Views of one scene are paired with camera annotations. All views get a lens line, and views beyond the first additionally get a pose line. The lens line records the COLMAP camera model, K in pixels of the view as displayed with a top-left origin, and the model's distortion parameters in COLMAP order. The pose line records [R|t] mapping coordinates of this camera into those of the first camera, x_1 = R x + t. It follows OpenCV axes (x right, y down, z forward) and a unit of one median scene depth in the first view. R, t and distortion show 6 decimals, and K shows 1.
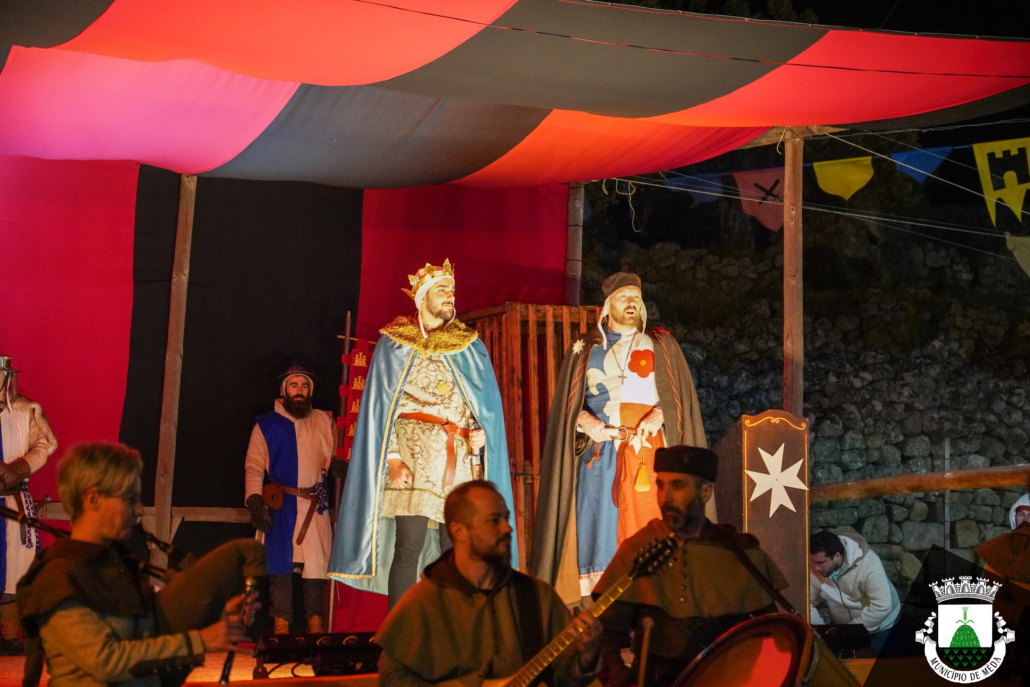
lens RADIAL K [[2082.1, 0, 515.0], [0, 2082.1, 343.5], [0, 0, 1]] dist [0.007266, 0.030501]
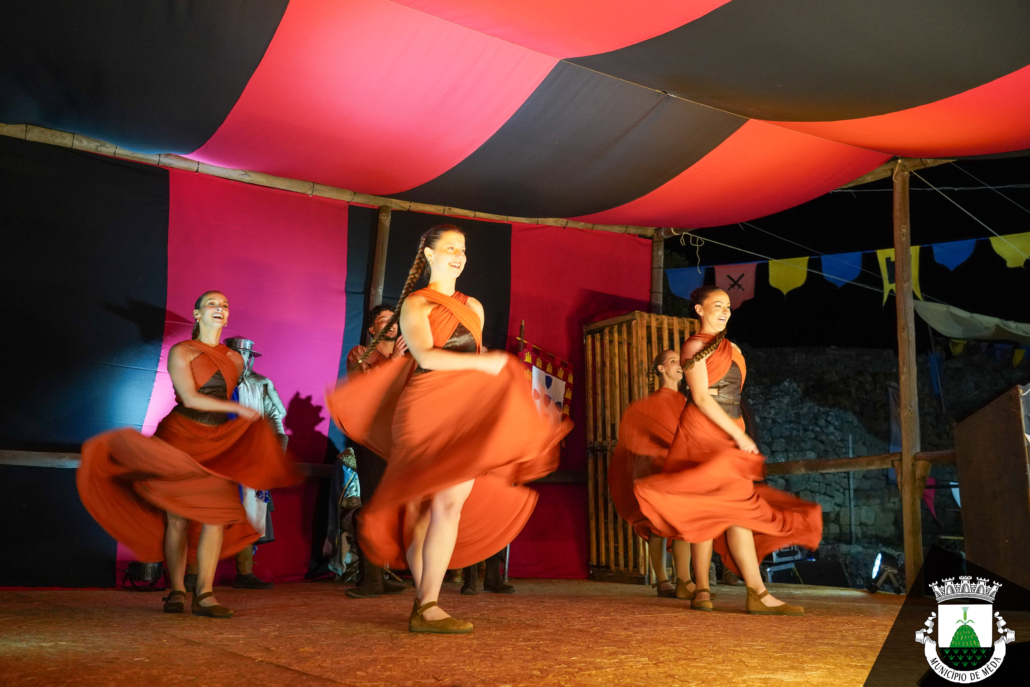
lens RADIAL K [[1023.9, 0, 515.0], [0, 1023.9, 343.5], [0, 0, 1]] dist [-0.000942, 0.000413]
pose [[0.998167, 0.024152, 0.055495, -0.102078], [-0.020885, 0.998056, -0.058725, 0.035148], [-0.056805, 0.057459, 0.996730, 0.332410]]
